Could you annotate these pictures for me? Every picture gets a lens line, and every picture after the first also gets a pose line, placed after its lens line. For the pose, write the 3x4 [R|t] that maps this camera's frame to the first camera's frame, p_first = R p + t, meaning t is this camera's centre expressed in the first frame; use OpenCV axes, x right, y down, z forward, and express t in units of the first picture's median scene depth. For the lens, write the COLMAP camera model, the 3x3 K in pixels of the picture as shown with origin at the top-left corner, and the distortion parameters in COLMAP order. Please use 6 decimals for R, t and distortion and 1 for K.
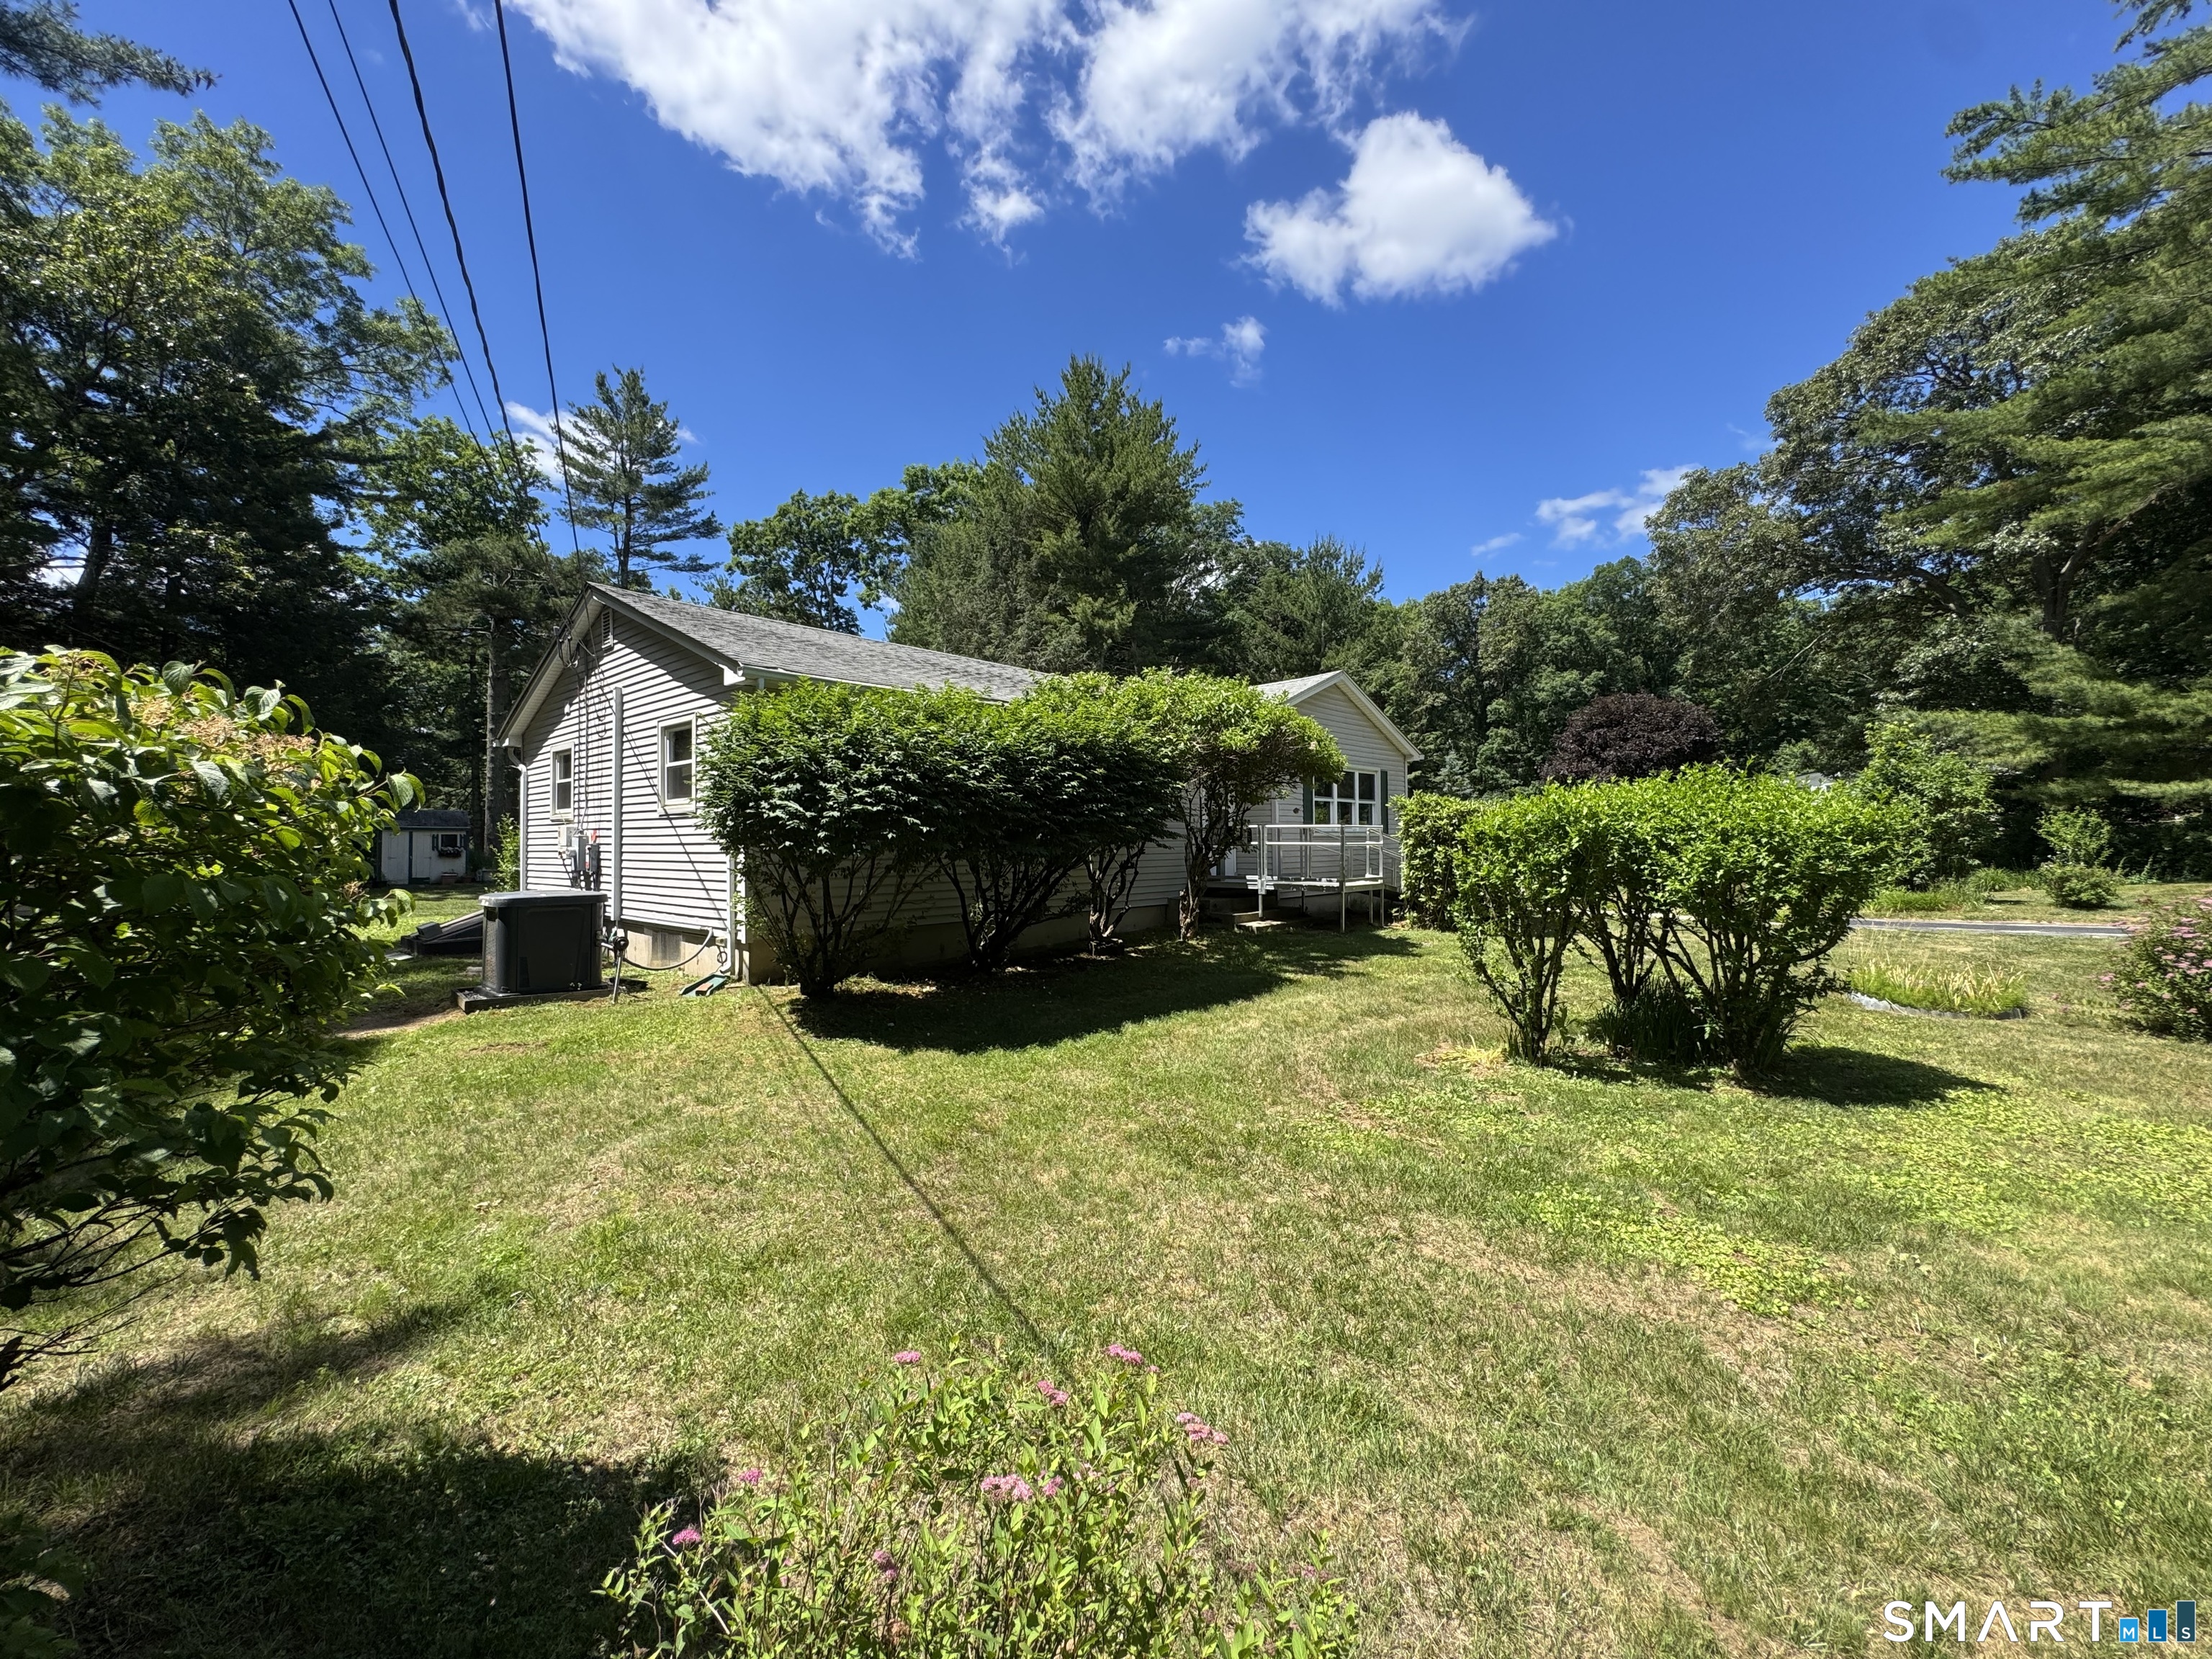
lens RADIAL K [[886.2, 0, 1097.9], [0, 886.2, 830.7], [0, 0, 1]] dist [-0.002279, 0.000471]
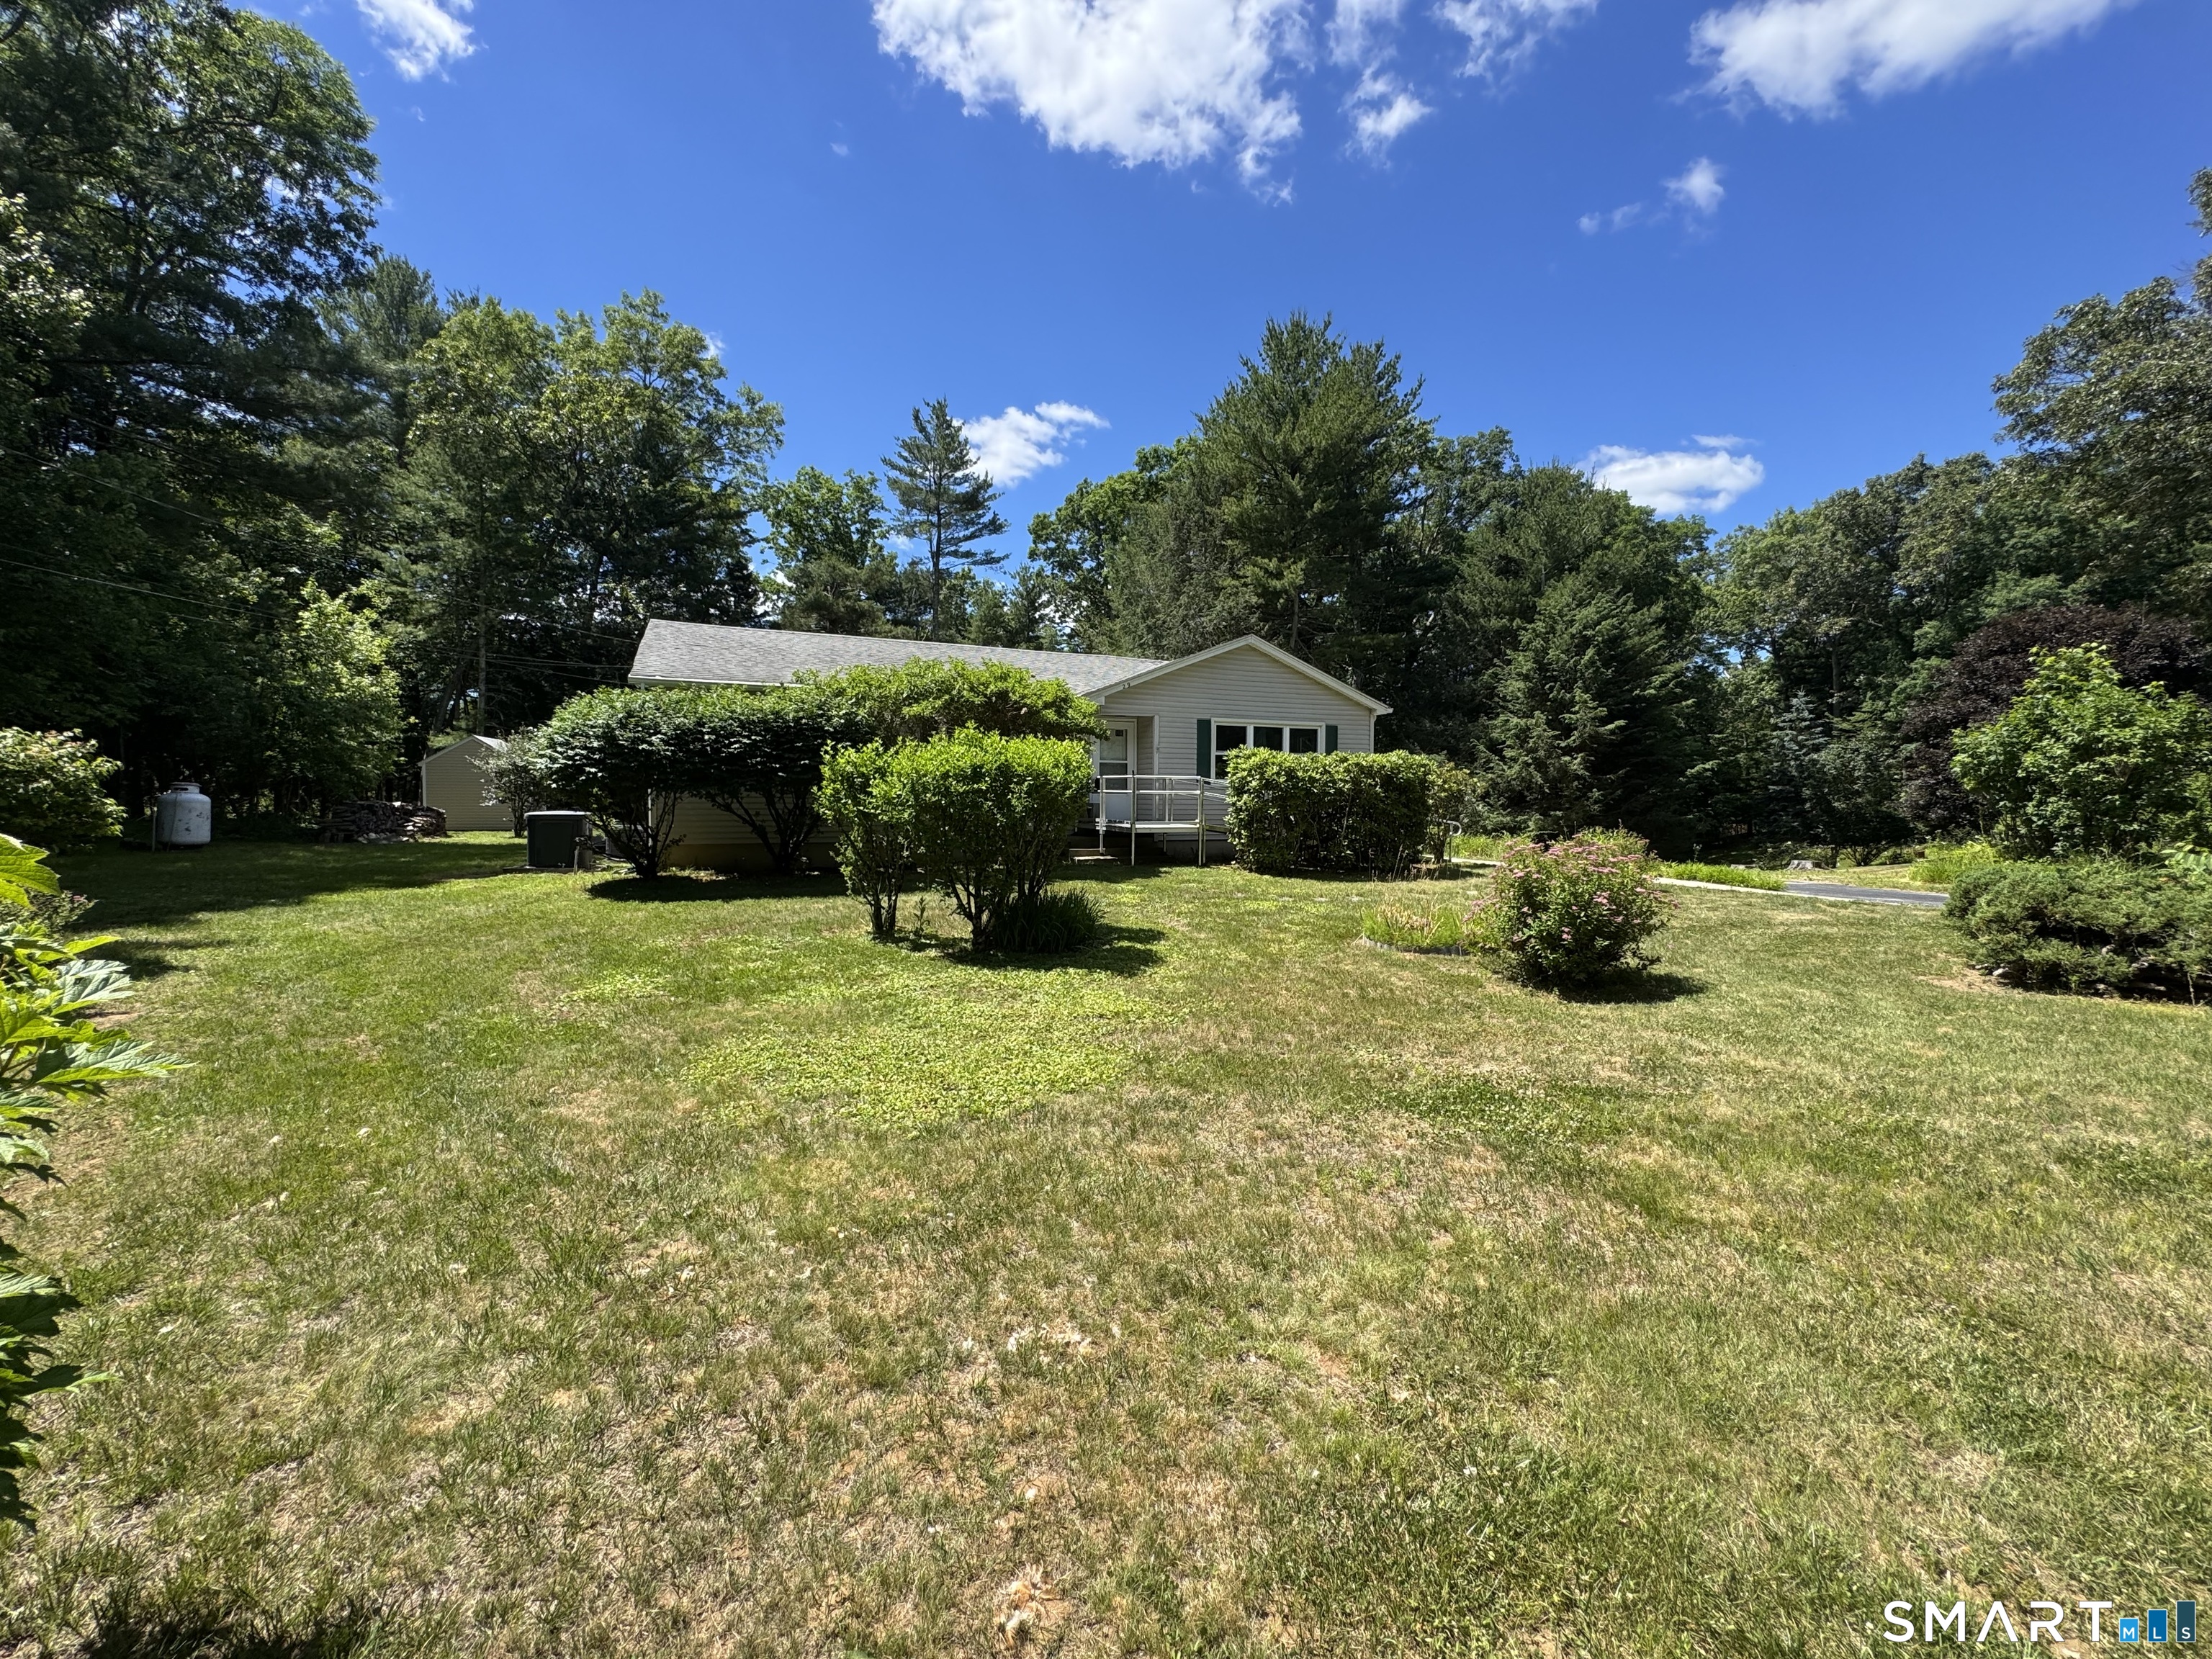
lens RADIAL K [[886.2, 0, 1098.4], [0, 886.2, 834.1], [0, 0, 1]] dist [-0.002279, 0.000471]
pose [[0.902039, 0.030200, -0.430596, 0.192847], [-0.008444, 0.998593, 0.052347, 0.002577], [0.431571, -0.043583, 0.901025, -0.014539]]
